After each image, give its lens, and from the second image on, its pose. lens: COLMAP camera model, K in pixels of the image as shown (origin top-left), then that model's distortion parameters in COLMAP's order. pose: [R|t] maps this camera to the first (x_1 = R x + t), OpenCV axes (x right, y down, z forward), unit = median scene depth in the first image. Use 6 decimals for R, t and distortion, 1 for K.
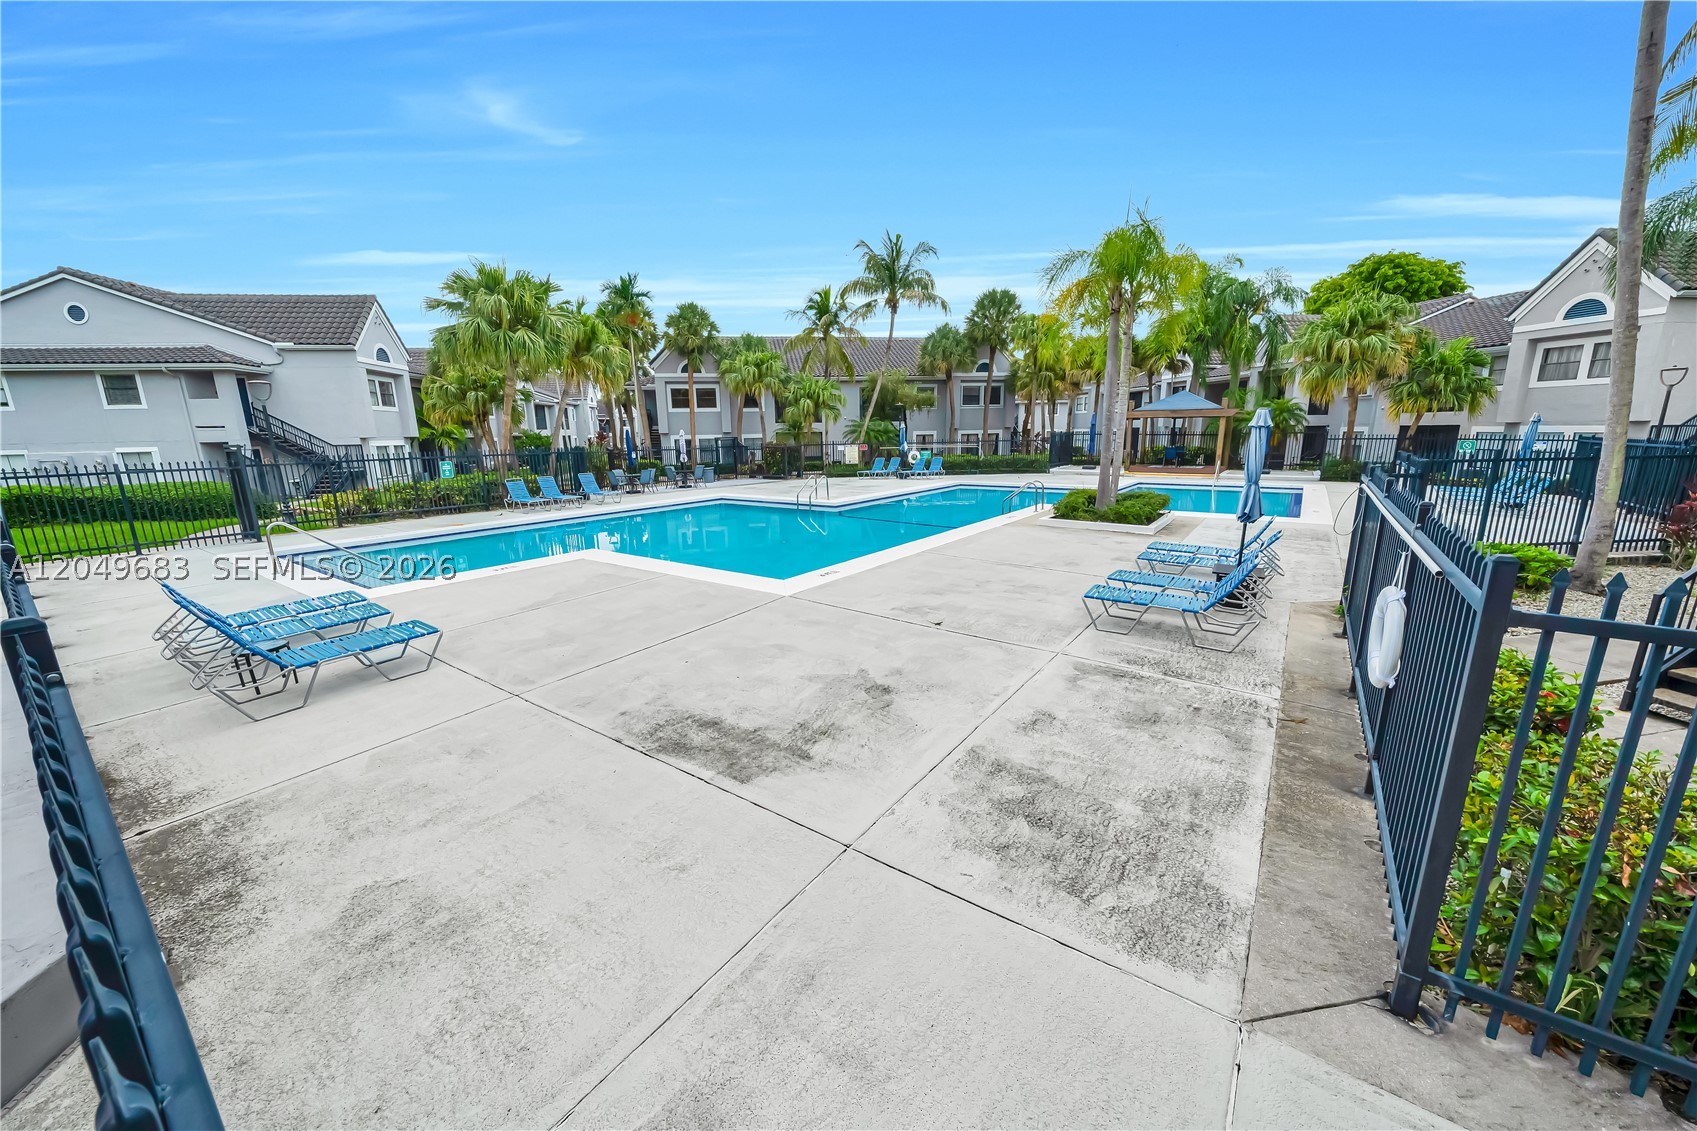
lens RADIAL K [[611.7, 0, 864.6], [0, 611.7, 569.8], [0, 0, 1]] dist [0.001094, -0.003686]
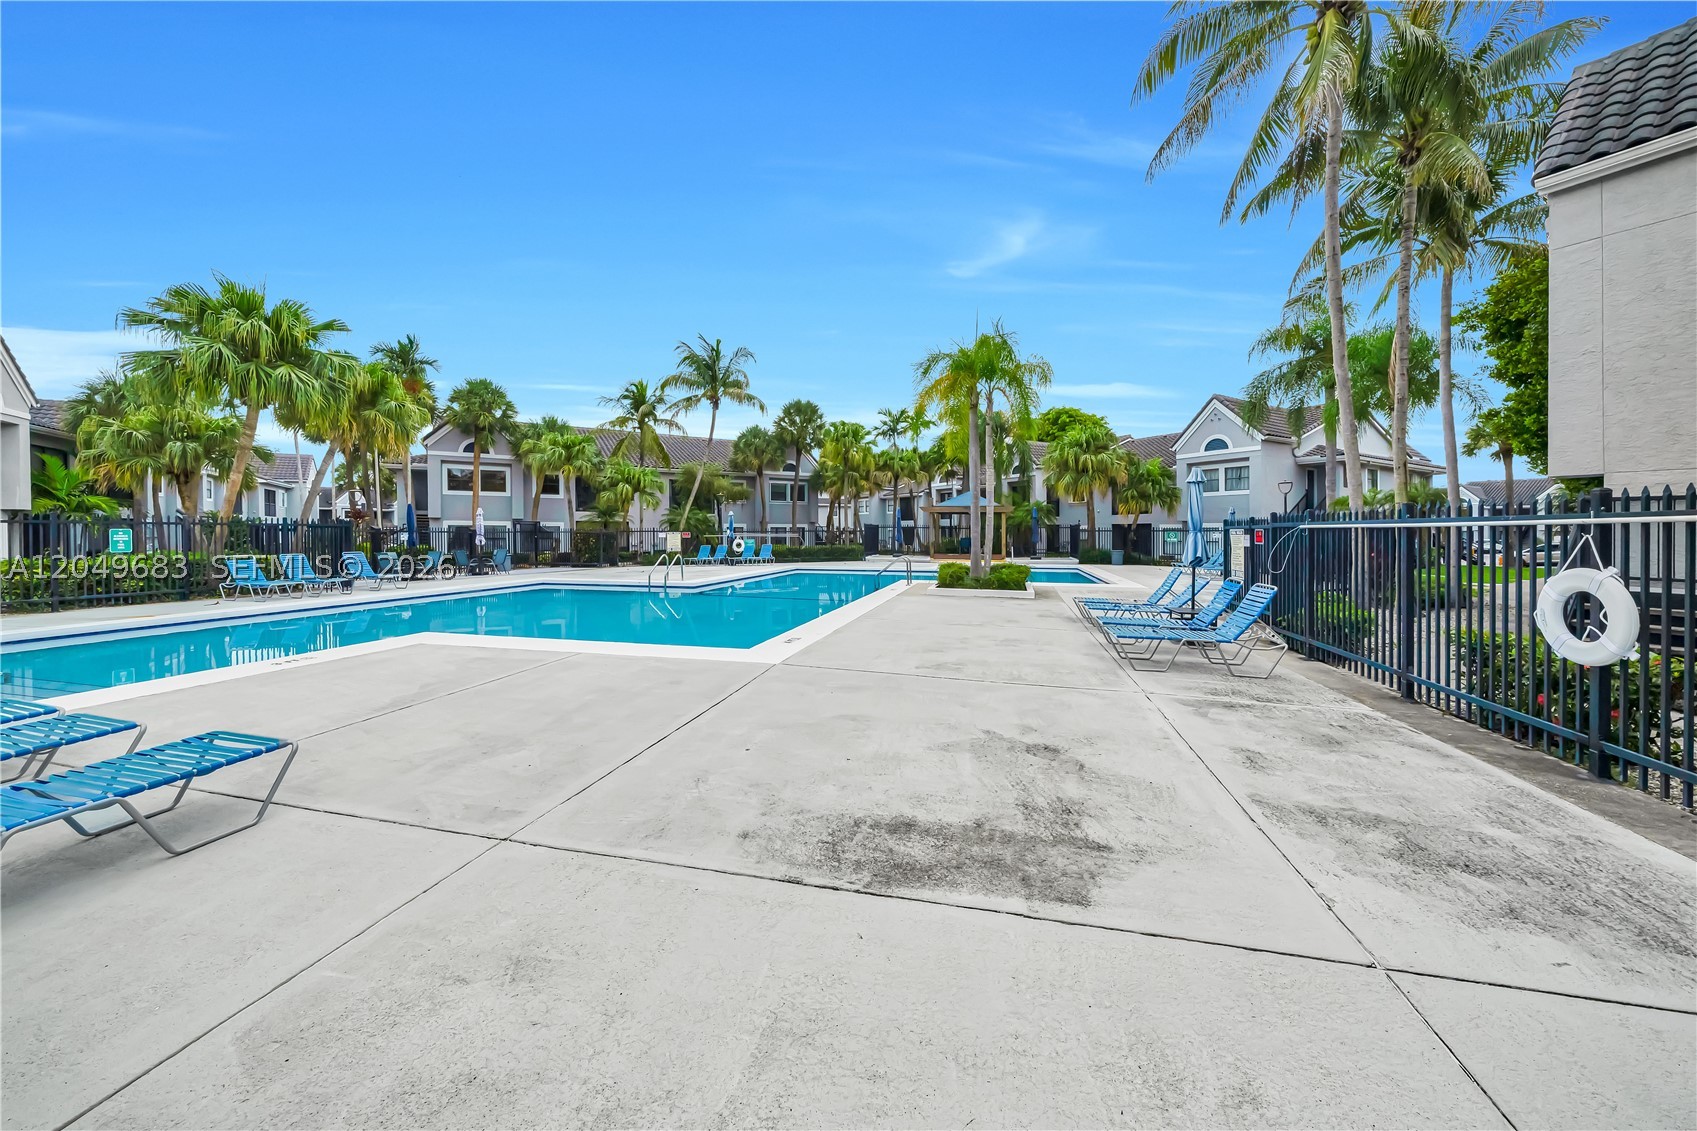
lens RADIAL K [[581.0, 0, 851.7], [0, 581.0, 547.7], [0, 0, 1]] dist [-0.003817, -0.000318]
pose [[0.931628, 0.007379, 0.363338, -0.104315], [0.066707, 0.979334, -0.190932, 0.015087], [-0.357238, 0.202115, 0.911883, 0.078920]]
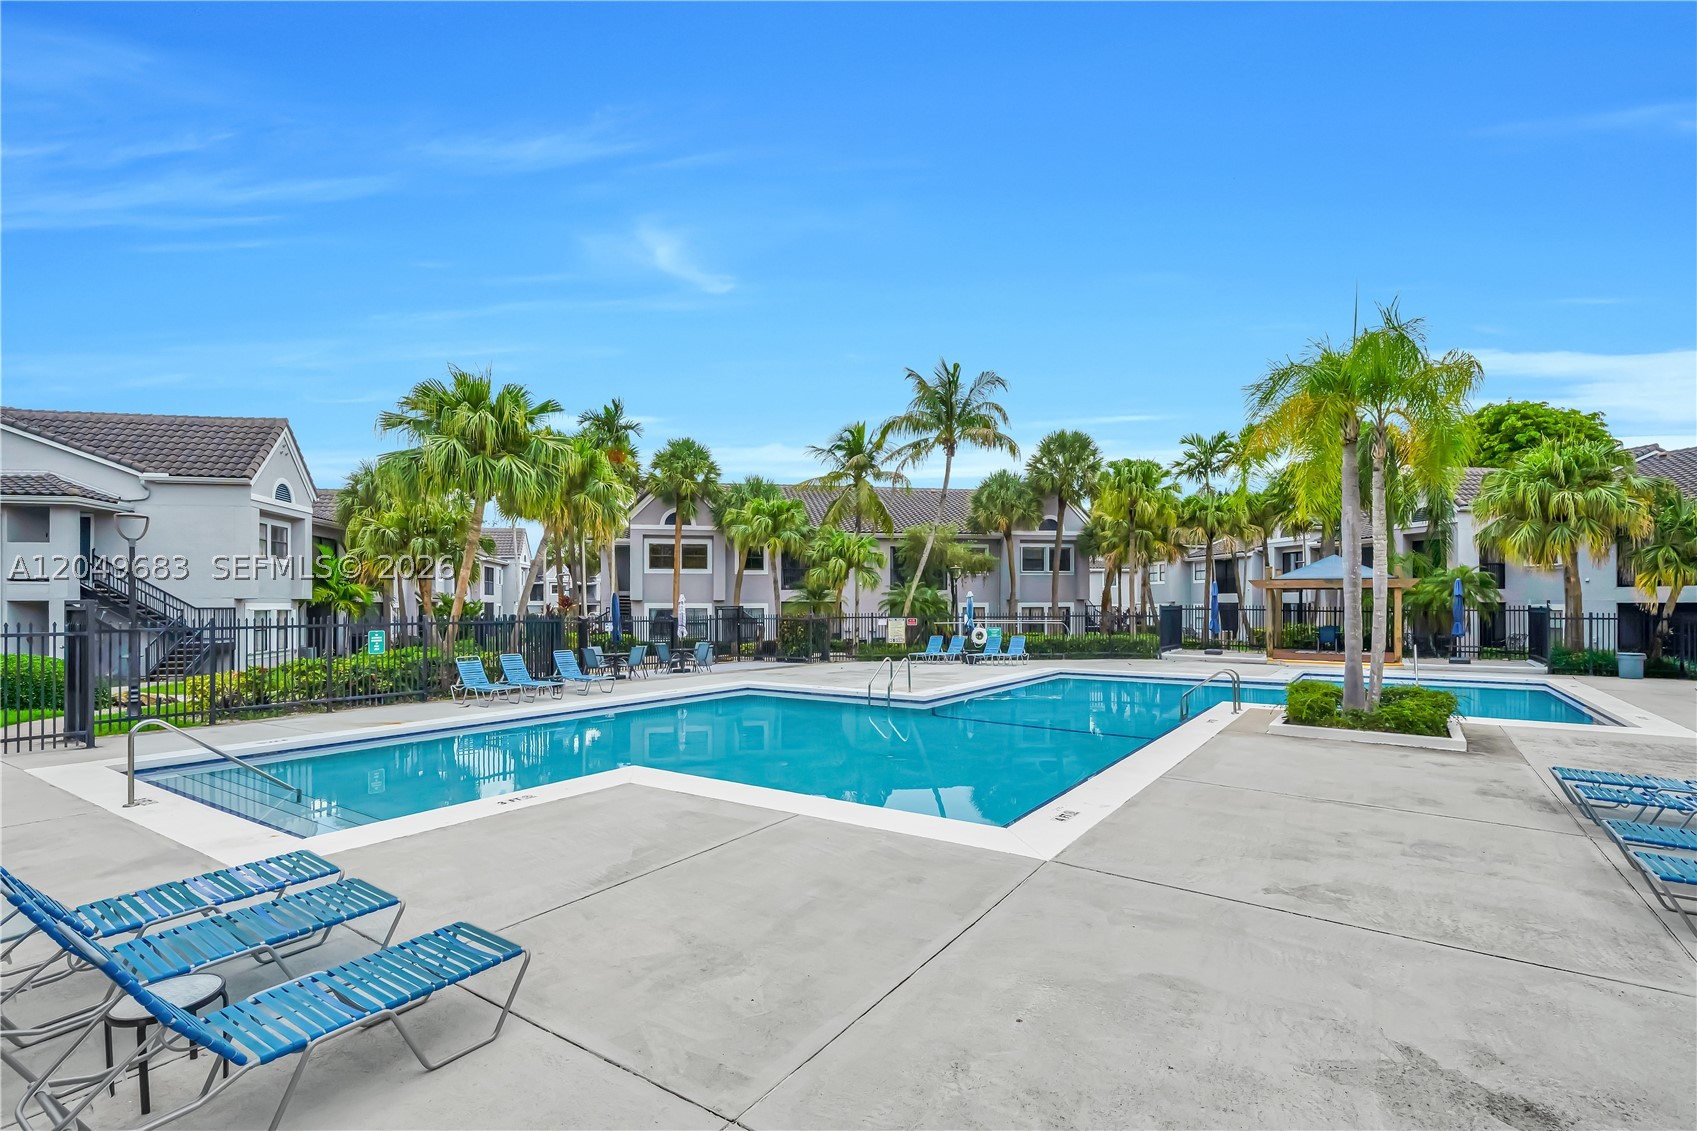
lens RADIAL K [[777.6, 0, 850.0], [0, 777.6, 613.2], [0, 0, 1]] dist [0.002138, 0.000132]
pose [[0.999694, 0.014142, 0.020273, -0.110833], [-0.009548, 0.977437, -0.211013, -0.009771], [-0.022800, 0.210755, 0.977273, 0.077486]]
